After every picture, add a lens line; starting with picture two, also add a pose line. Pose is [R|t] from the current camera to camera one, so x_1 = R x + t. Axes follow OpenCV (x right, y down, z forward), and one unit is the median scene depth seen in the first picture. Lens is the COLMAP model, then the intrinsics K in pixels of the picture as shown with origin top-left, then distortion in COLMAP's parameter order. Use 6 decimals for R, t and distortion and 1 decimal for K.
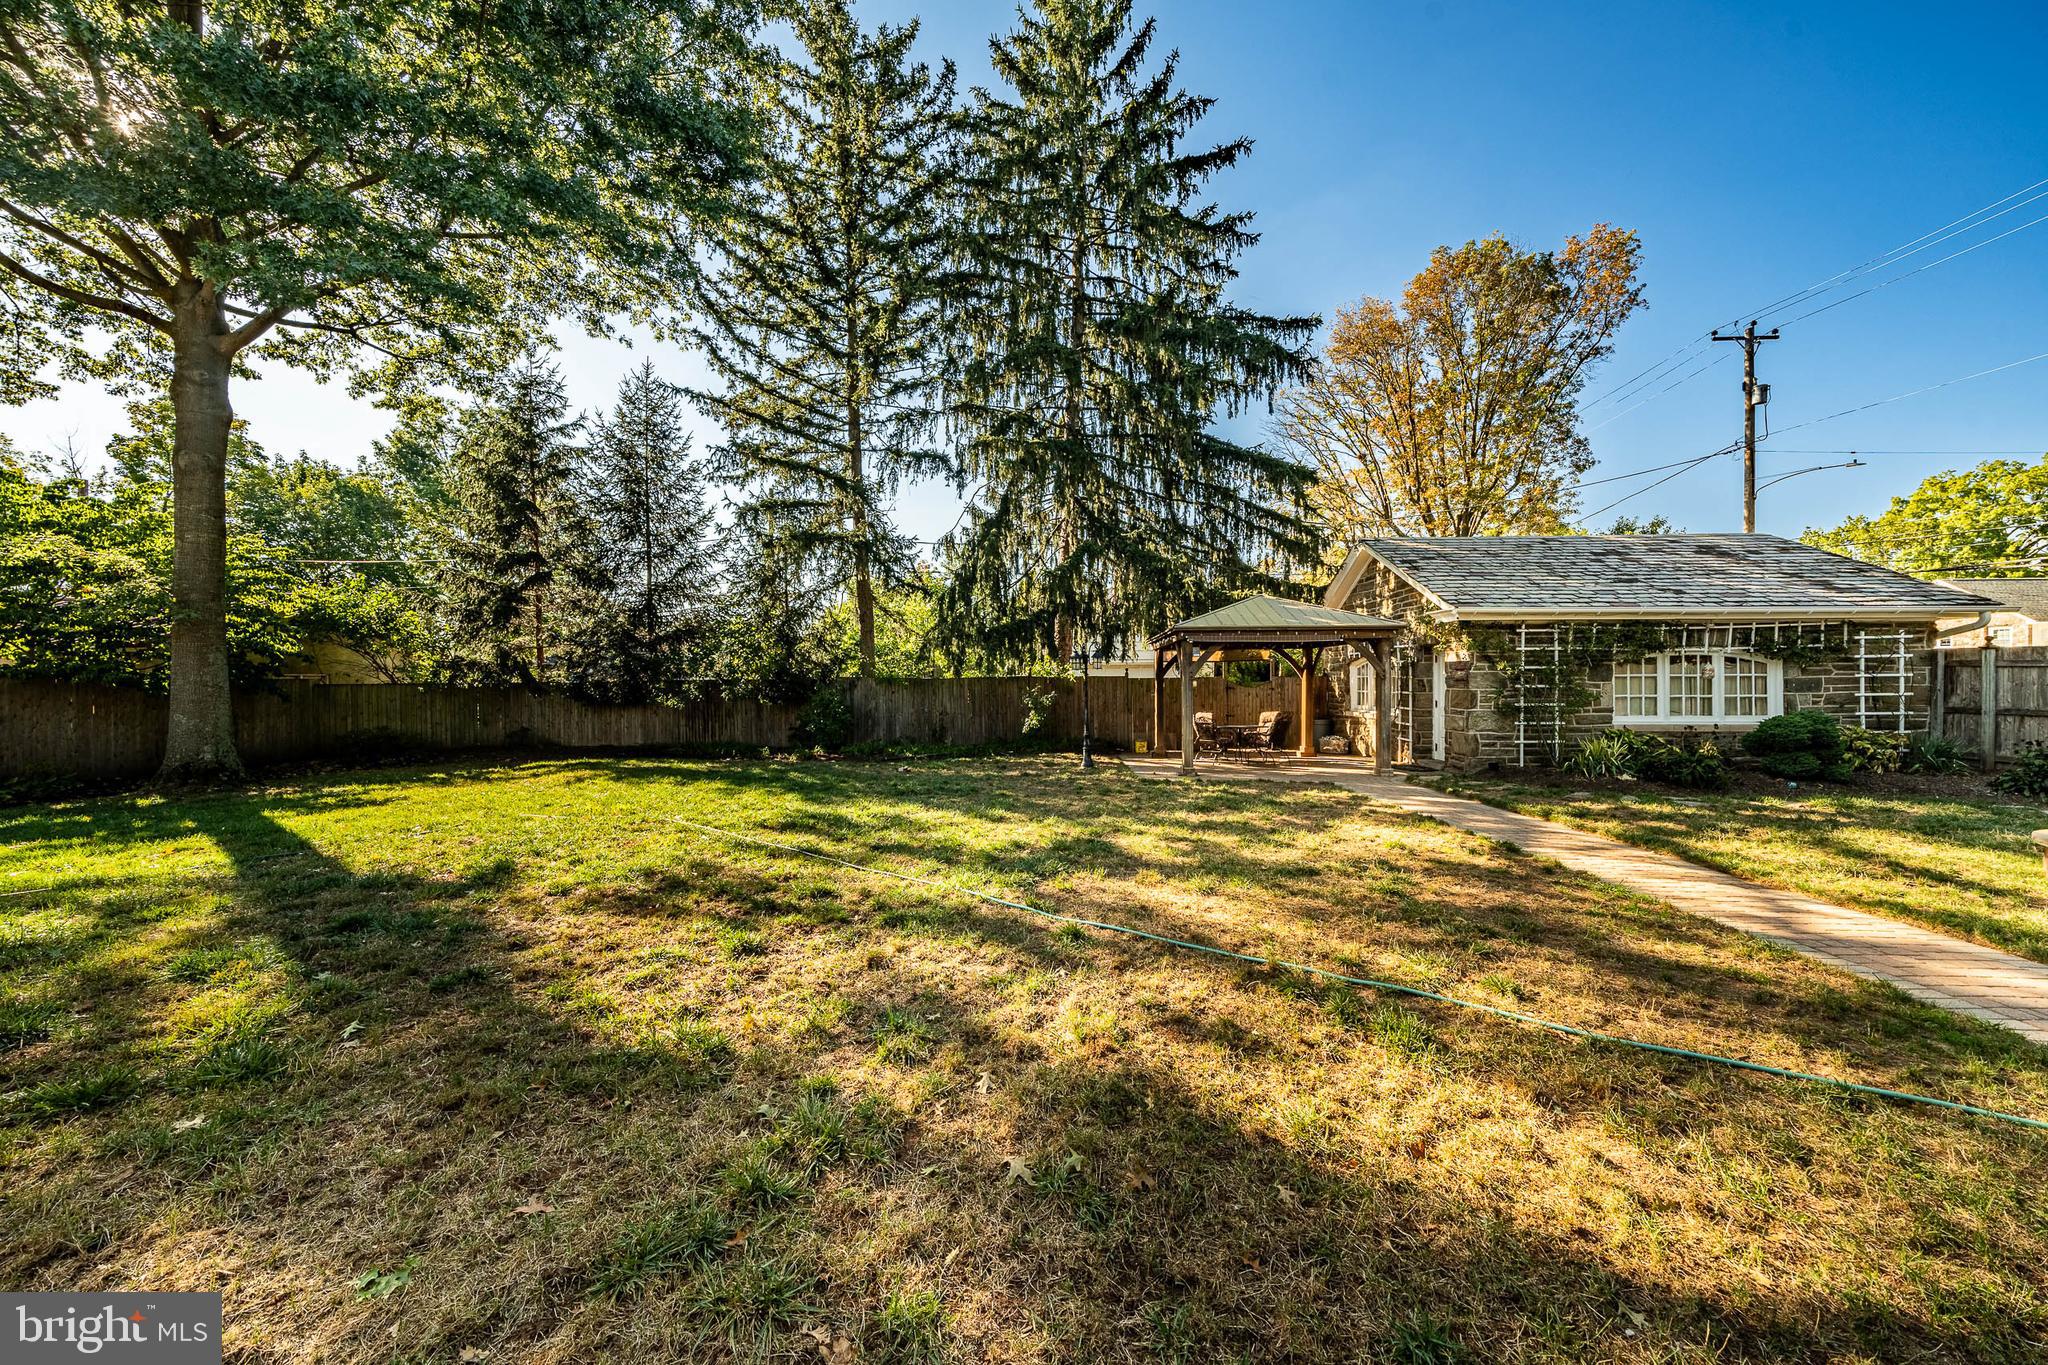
lens RADIAL K [[700.1, 0, 1022.7], [0, 700.1, 682.7], [0, 0, 1]] dist [-0.000447, -0.000050]
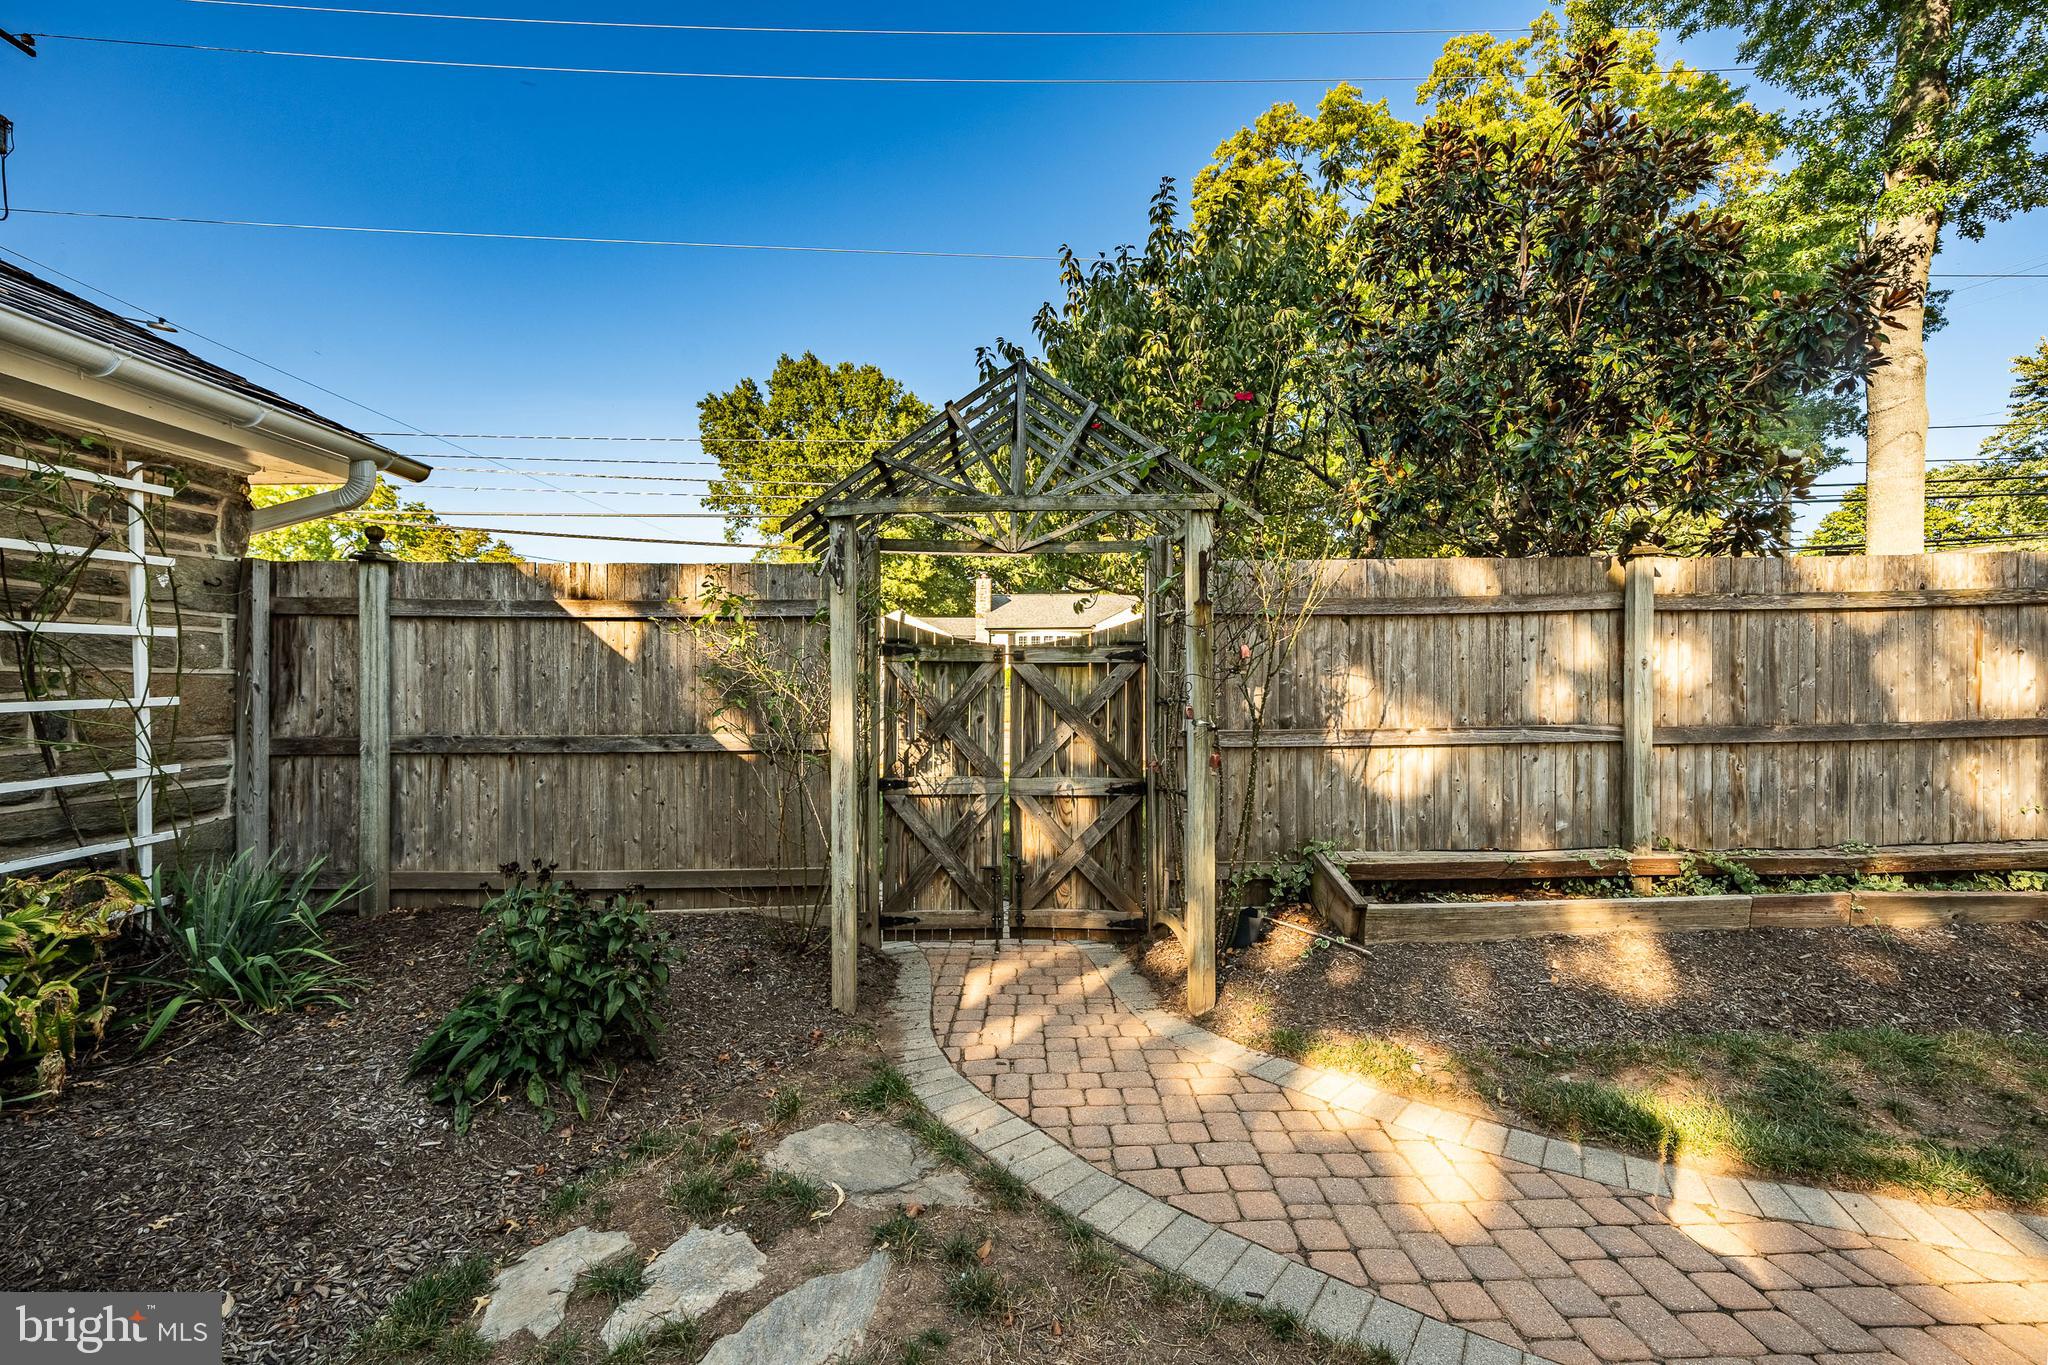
lens RADIAL K [[833.6, 0, 1023.5], [0, 833.6, 681.8], [0, 0, 1]] dist [-0.002646, -0.000341]
pose [[-0.075487, -0.003200, 0.997142, 0.919020], [0.008118, 0.999960, 0.003824, 0.009615], [-0.997114, 0.008383, -0.075458, 0.690024]]
